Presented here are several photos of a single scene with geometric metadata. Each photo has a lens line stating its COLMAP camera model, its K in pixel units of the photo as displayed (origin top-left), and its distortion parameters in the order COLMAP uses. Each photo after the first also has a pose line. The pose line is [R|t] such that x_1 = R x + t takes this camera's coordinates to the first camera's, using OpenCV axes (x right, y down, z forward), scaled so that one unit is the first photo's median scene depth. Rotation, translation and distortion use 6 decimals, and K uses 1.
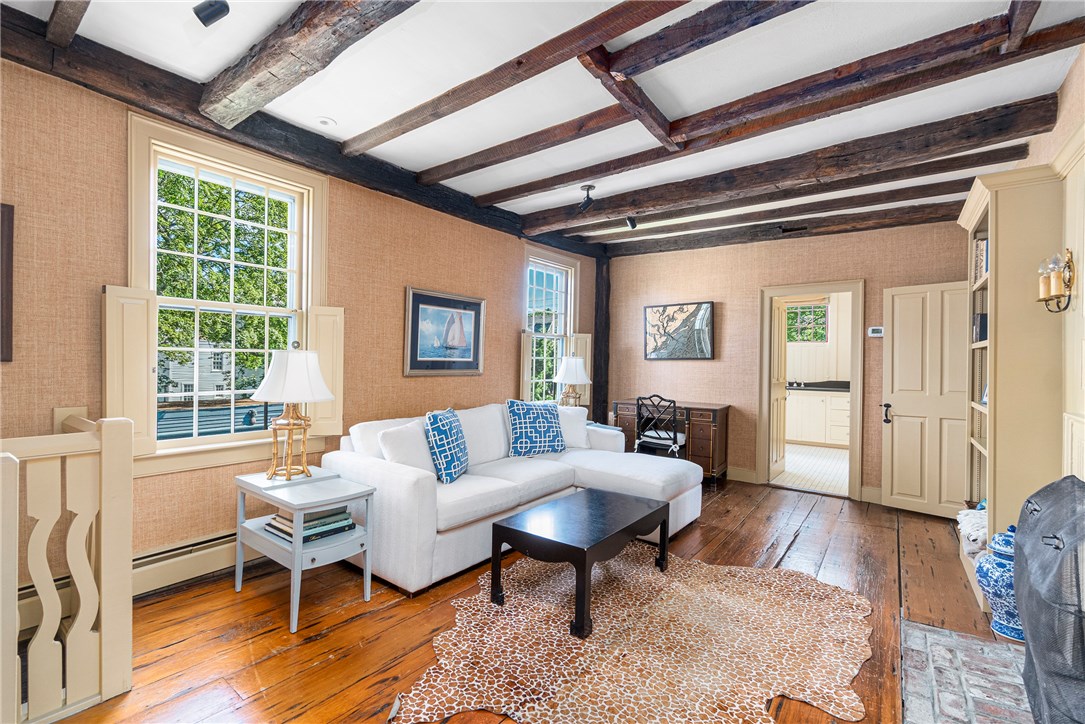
lens RADIAL K [[475.4, 0, 539.7], [0, 475.4, 365.7], [0, 0, 1]] dist [-0.002027, 0.000343]
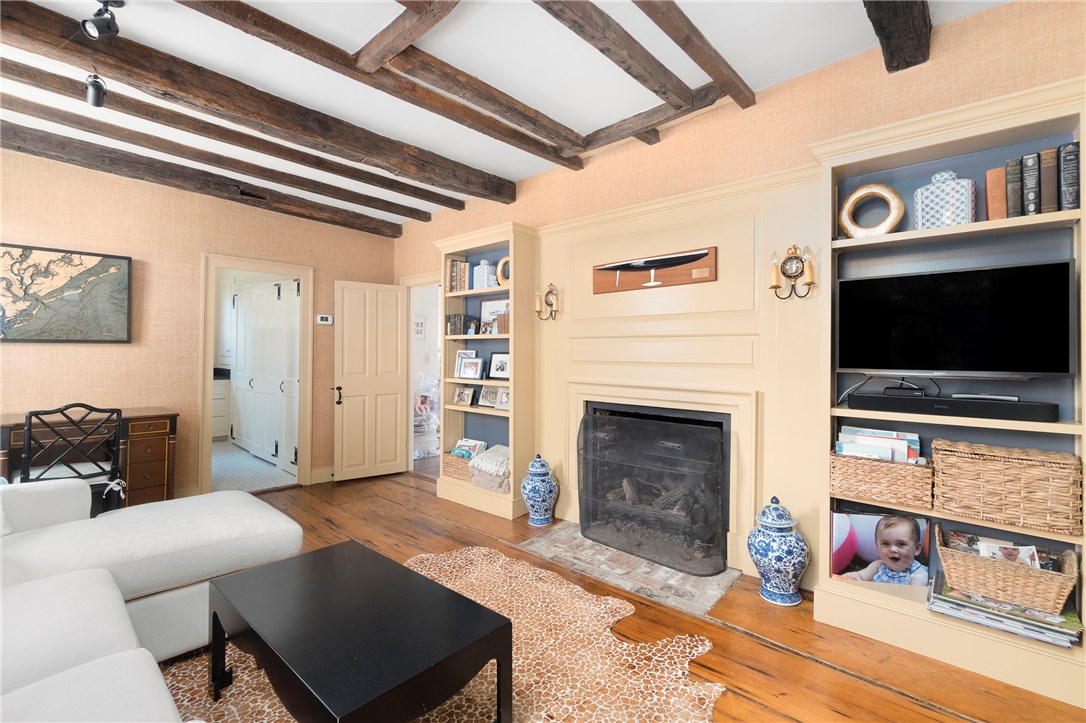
lens RADIAL K [[475.9, 0, 517.6], [0, 475.9, 349.7], [0, 0, 1]] dist [-0.002027, 0.000343]
pose [[0.127186, -0.000207, 0.991879, -0.264595], [0.000264, 1.000000, 0.000174, -0.003904], [-0.991879, 0.000240, 0.127186, 0.404185]]
